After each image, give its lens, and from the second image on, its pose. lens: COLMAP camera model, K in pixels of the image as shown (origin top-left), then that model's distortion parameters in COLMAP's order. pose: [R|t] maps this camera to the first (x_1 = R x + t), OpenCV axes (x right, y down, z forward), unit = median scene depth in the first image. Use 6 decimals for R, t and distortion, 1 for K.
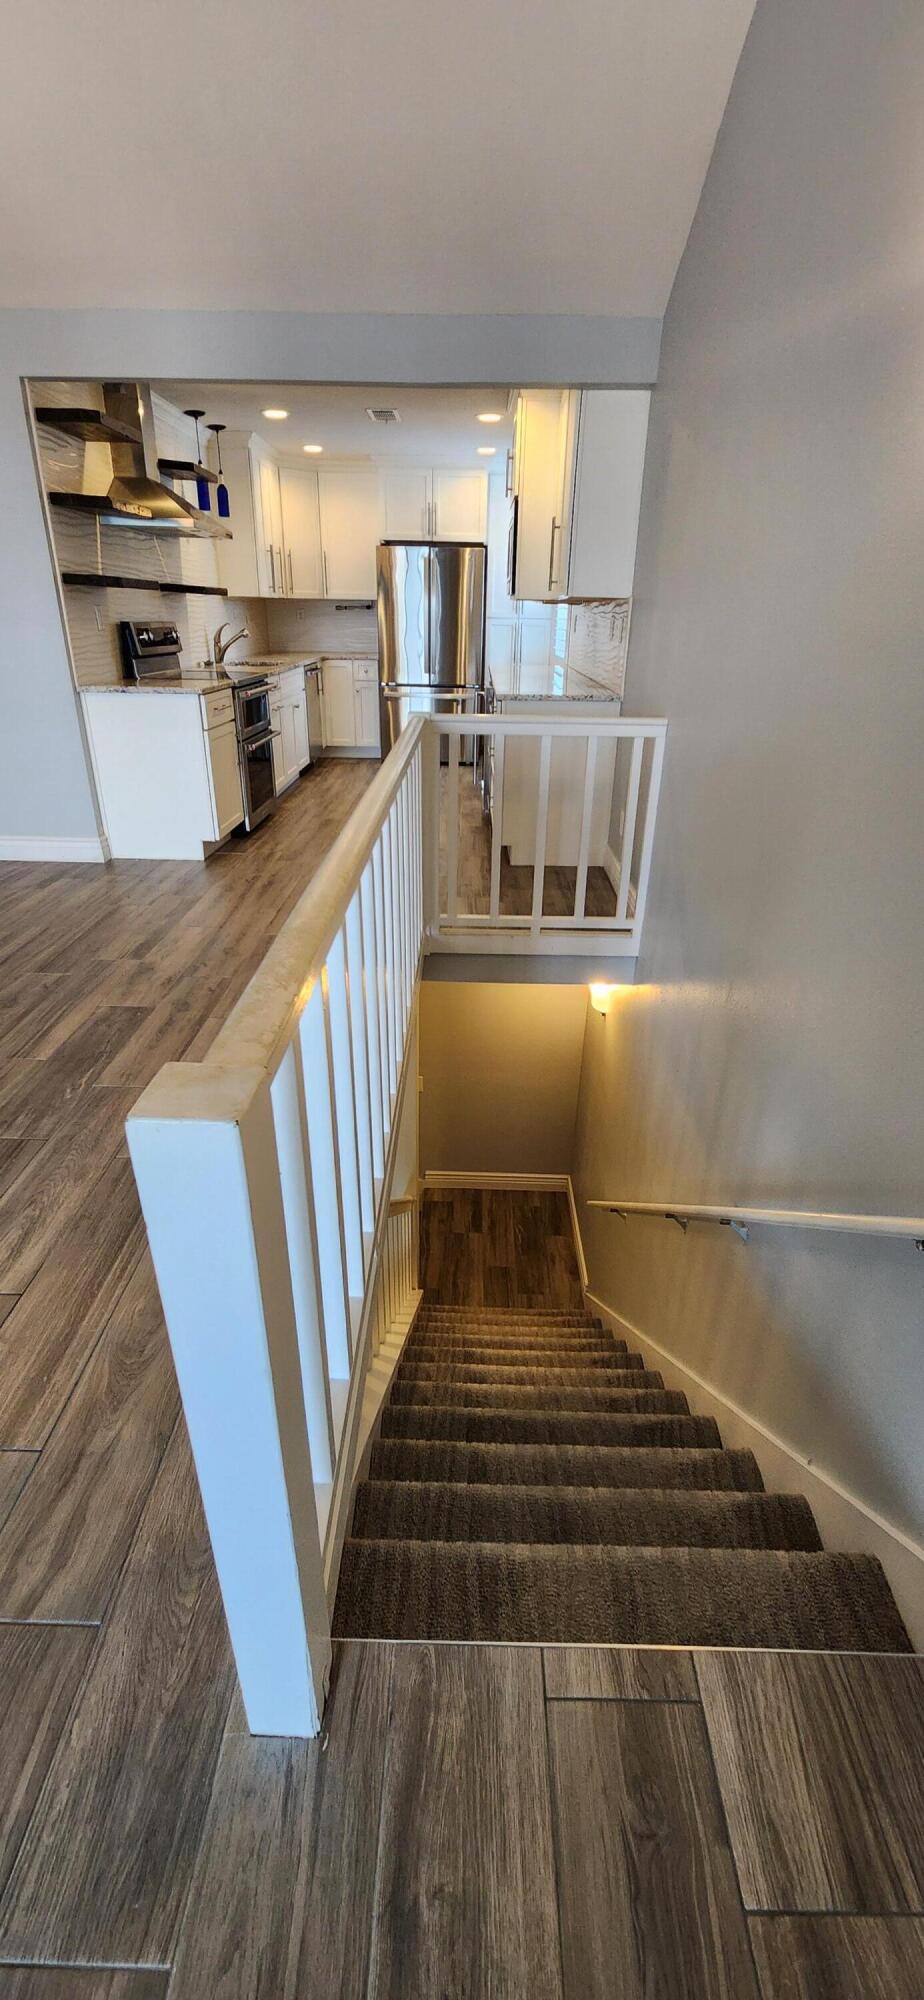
lens RADIAL K [[808.7, 0, 461.9], [0, 808.7, 994.3], [0, 0, 1]] dist [0.001575, -0.000035]
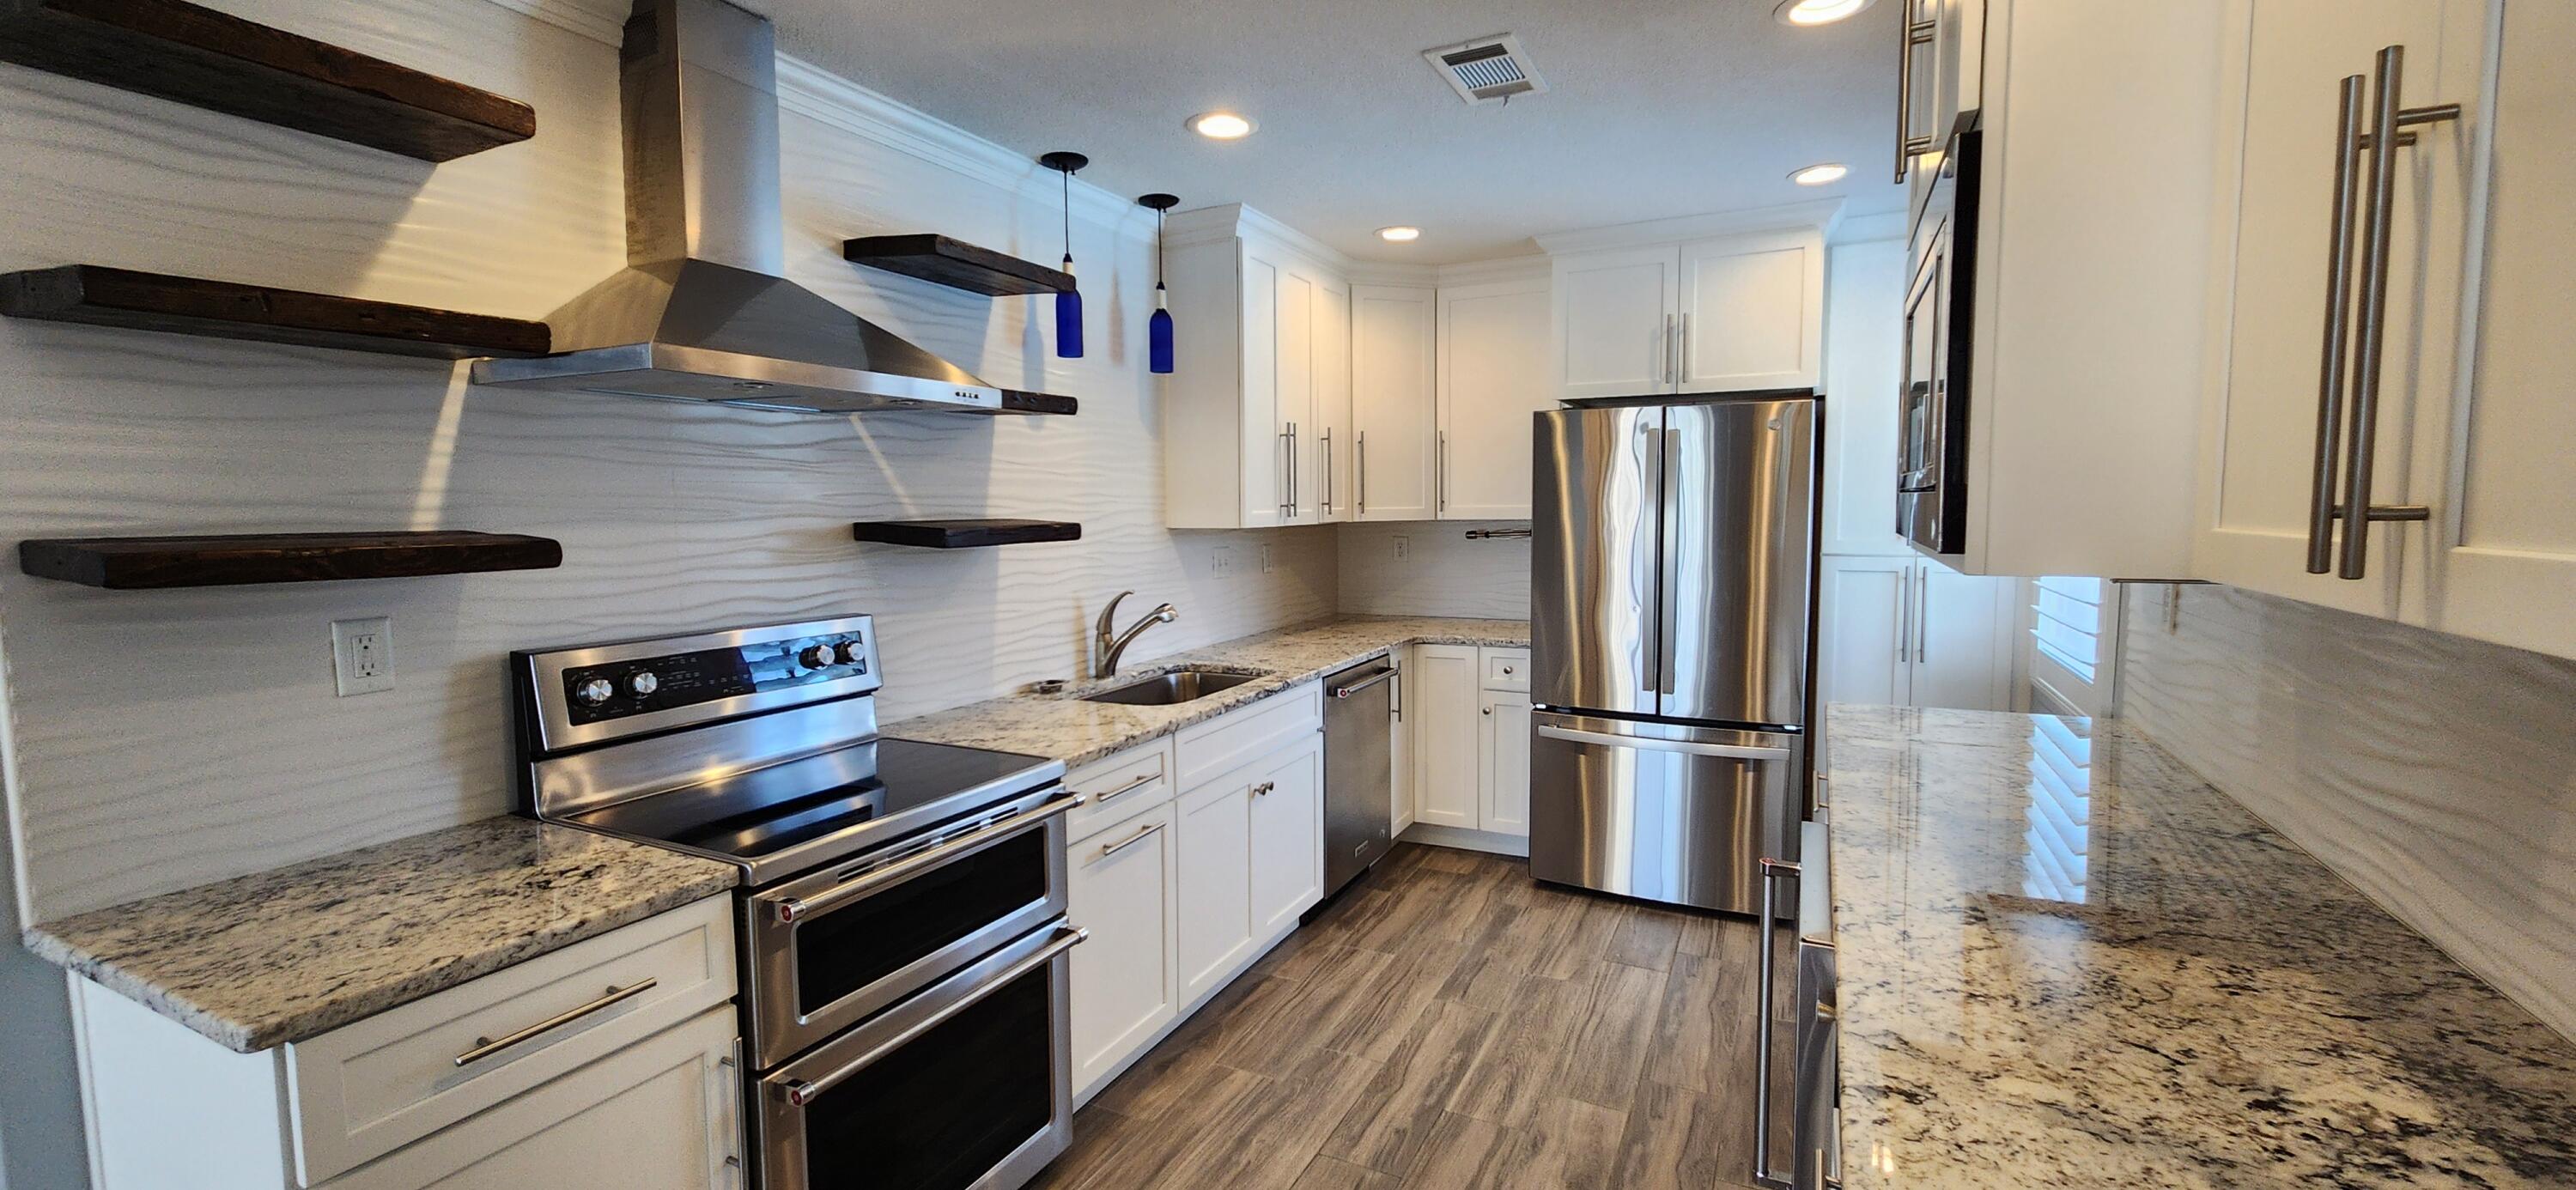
lens RADIAL K [[1041.5, 0, 1288.0], [0, 1041.5, 595.0], [0, 0, 1]] dist [0.001575, -0.000035]
pose [[0.899049, 0.013375, -0.437644, 0.020568], [-0.164748, 0.936413, -0.309821, -0.270982], [0.405672, 0.350645, 0.844084, 0.516649]]
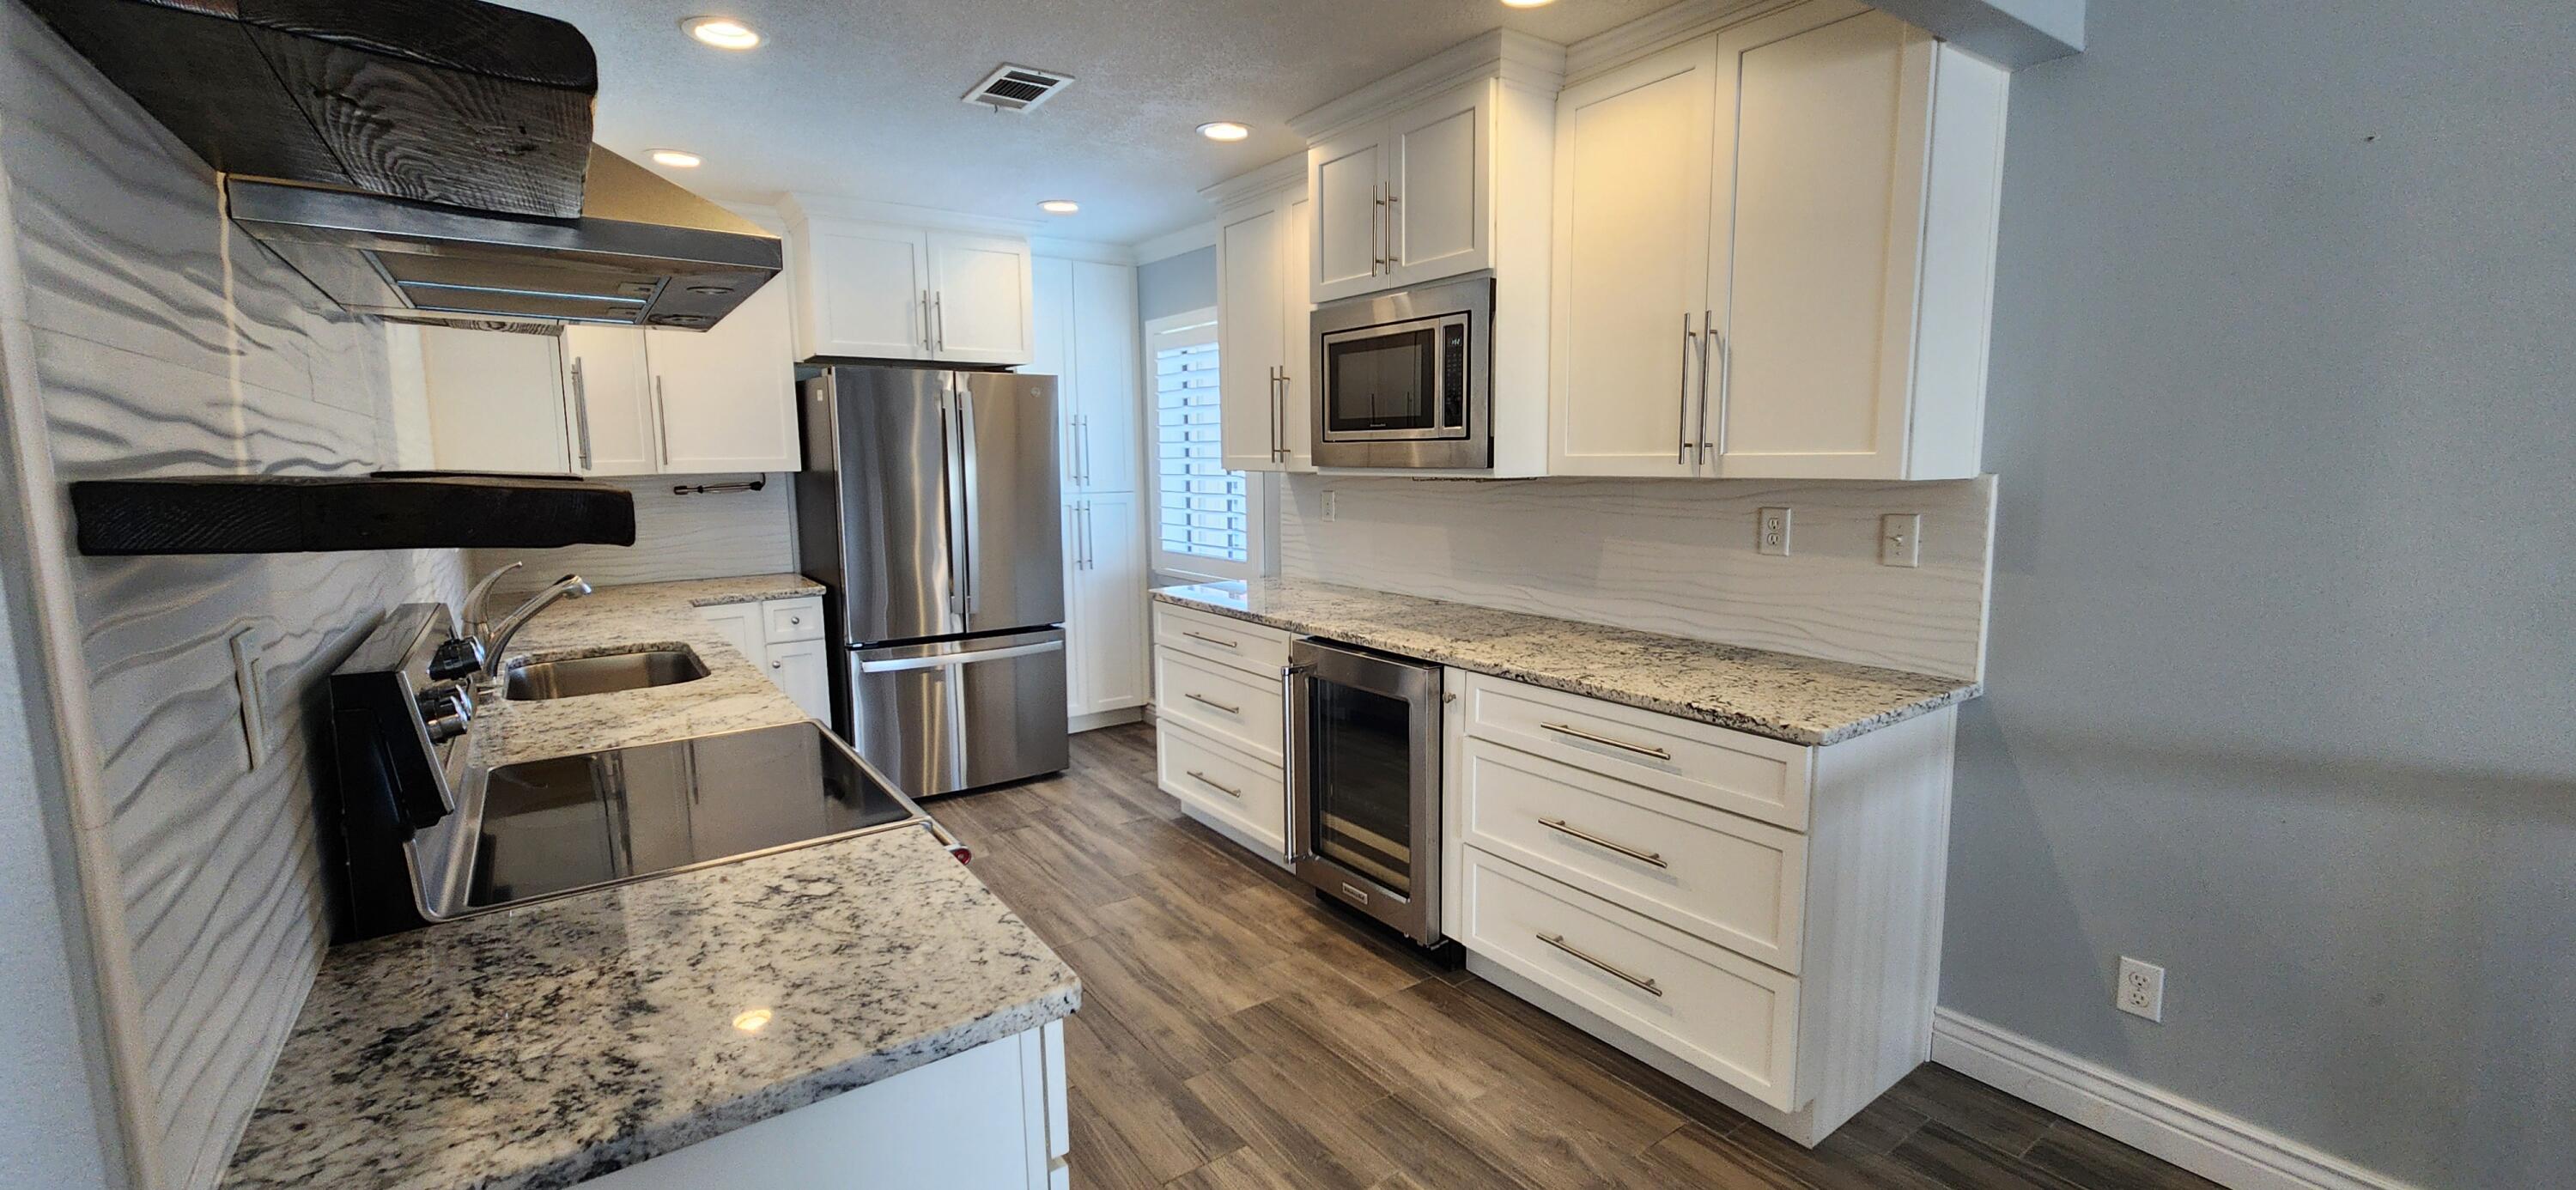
lens RADIAL K [[1031.8, 0, 1288.0], [0, 1031.8, 595.0], [0, 0, 1]] dist [0.000377, -0.000030]
pose [[0.808621, -0.104634, 0.578950, -0.246975], [0.272751, 0.938589, -0.211321, -0.244913], [-0.521286, 0.328788, 0.787502, 0.459117]]
